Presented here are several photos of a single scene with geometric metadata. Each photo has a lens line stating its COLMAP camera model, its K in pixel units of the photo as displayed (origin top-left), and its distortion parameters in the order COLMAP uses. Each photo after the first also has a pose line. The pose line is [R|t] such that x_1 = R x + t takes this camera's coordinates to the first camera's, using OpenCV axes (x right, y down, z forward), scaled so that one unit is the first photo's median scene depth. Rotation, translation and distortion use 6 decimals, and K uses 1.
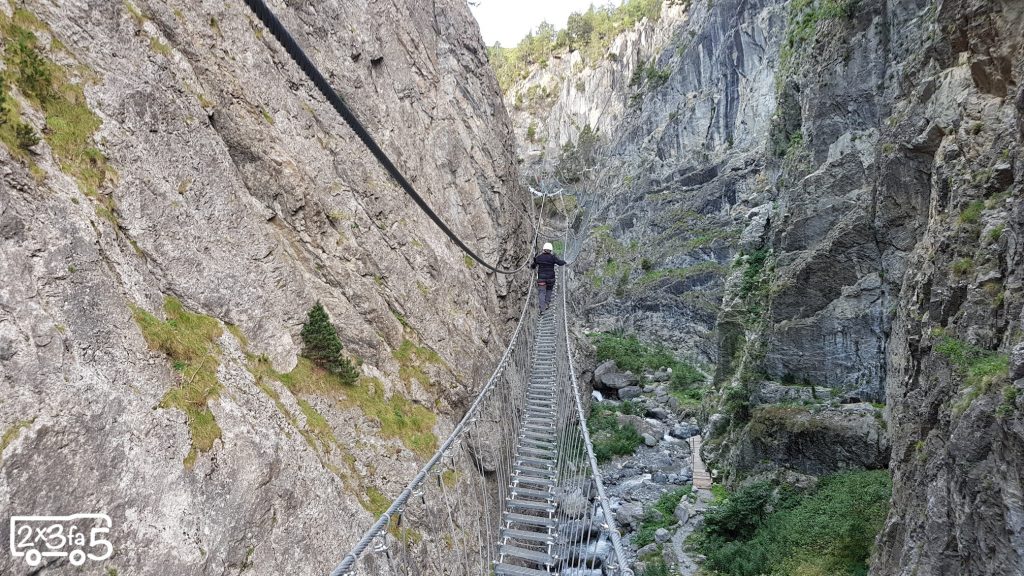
lens RADIAL K [[778.8, 0, 510.3], [0, 778.8, 314.1], [0, 0, 1]] dist [-0.035117, 0.001160]
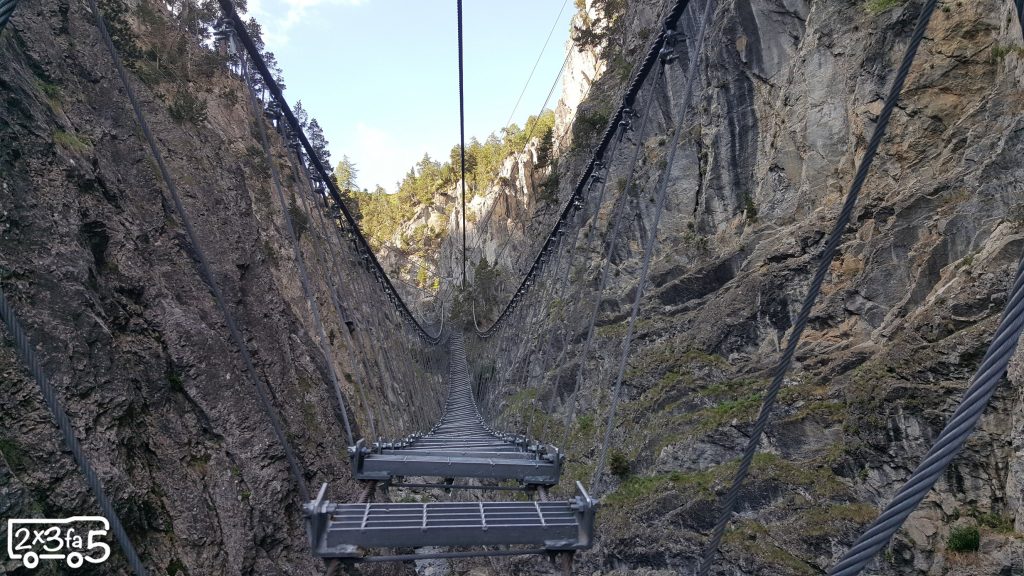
lens RADIAL K [[755.9, 0, 491.3], [0, 755.9, 288.6], [0, 0, 1]] dist [0.055952, -0.001436]
pose [[0.990694, -0.091892, 0.100407, 0.058135], [0.111976, 0.969630, -0.217439, -0.082152], [-0.077377, 0.226659, 0.970896, 0.542864]]
